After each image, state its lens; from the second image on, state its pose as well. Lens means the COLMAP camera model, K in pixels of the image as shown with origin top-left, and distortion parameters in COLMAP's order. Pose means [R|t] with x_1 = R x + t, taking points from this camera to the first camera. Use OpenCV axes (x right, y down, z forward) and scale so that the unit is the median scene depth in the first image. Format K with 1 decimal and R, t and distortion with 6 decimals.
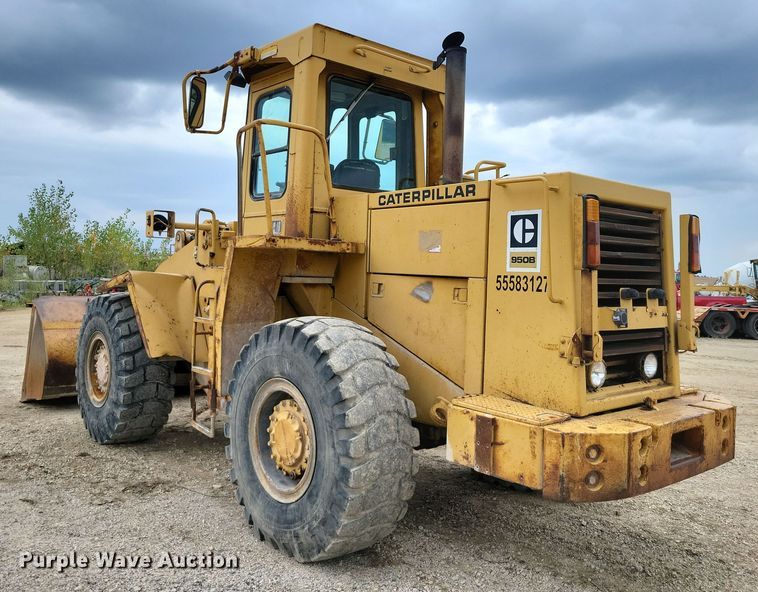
lens RADIAL K [[682.2, 0, 382.8], [0, 682.2, 270.7], [0, 0, 1]] dist [0.052650, -0.001497]
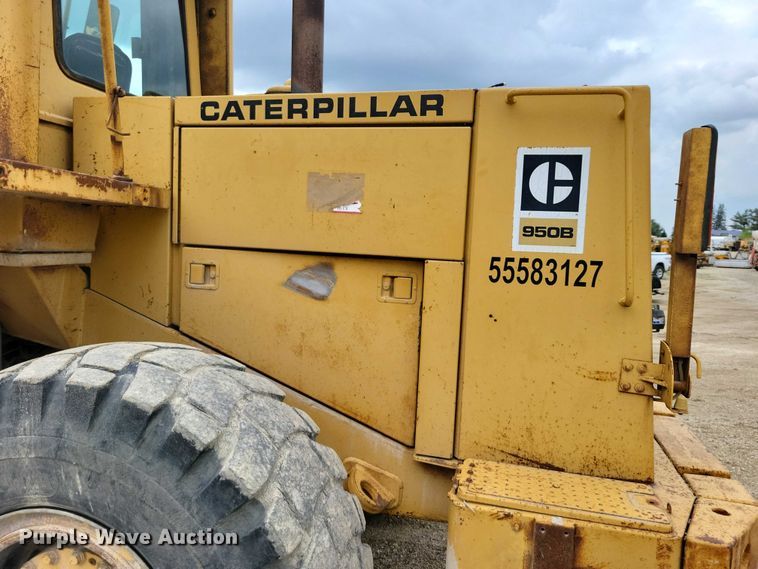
lens RADIAL K [[570.0, 0, 374.4], [0, 570.0, 284.4], [0, 0, 1]] dist [0.051938, -0.032198]
pose [[0.810581, -0.045274, 0.583874, -0.194348], [-0.017403, 0.994705, 0.101290, -0.017195], [-0.585368, -0.092265, 0.805501, 0.633971]]
